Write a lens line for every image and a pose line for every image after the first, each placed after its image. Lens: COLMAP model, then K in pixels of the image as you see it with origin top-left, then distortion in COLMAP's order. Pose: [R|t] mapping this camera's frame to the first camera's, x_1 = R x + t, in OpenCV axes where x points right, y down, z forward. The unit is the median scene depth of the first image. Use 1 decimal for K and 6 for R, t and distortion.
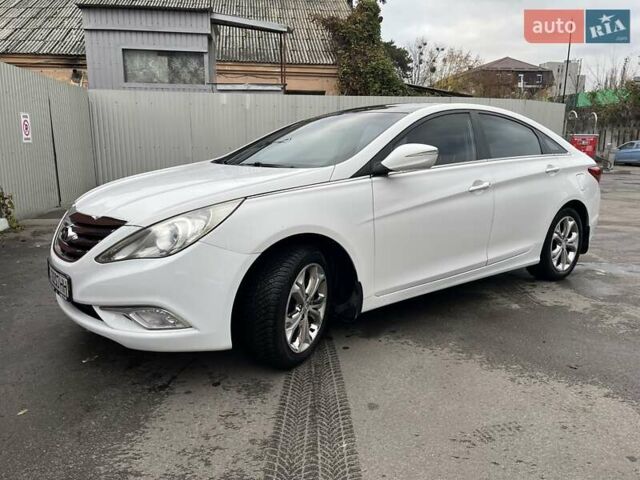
lens RADIAL K [[485.4, 0, 314.7], [0, 485.4, 242.4], [0, 0, 1]] dist [0.074048, -0.103561]
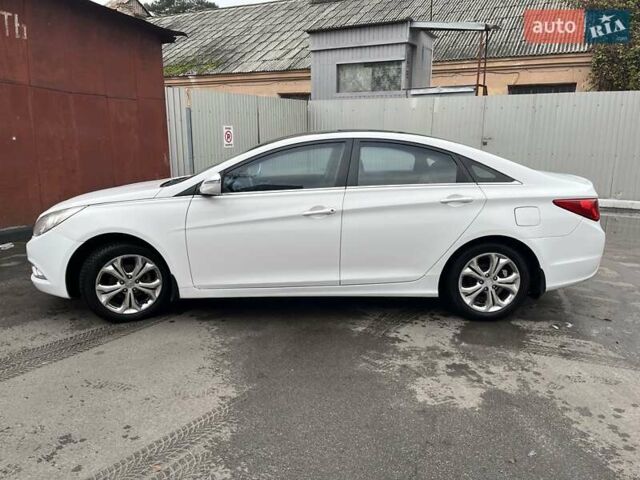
lens RADIAL K [[485.4, 0, 314.7], [0, 485.4, 242.4], [0, 0, 1]] dist [0.074048, -0.103561]
pose [[0.803780, 0.129268, -0.580713, 0.749024], [-0.118777, 0.991325, 0.056269, -0.081323], [0.582950, 0.023747, 0.812161, 0.082614]]
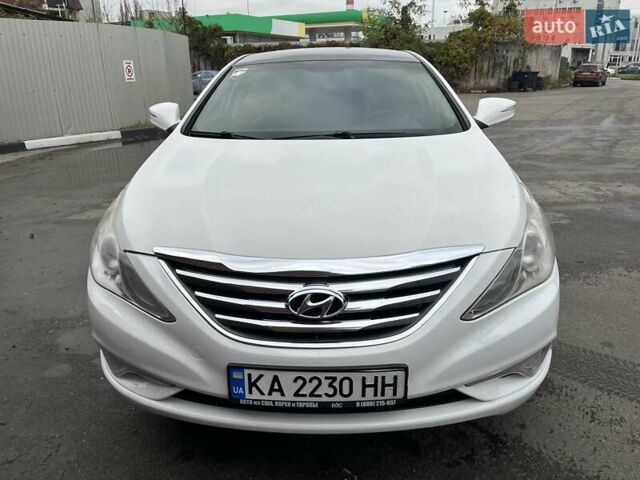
lens RADIAL K [[485.4, 0, 314.7], [0, 485.4, 242.4], [0, 0, 1]] dist [0.074048, -0.103561]
pose [[0.638214, -0.266870, 0.722124, -0.542588], [0.167023, 0.963652, 0.208514, -0.121094], [-0.751523, -0.012465, 0.659590, 0.391896]]
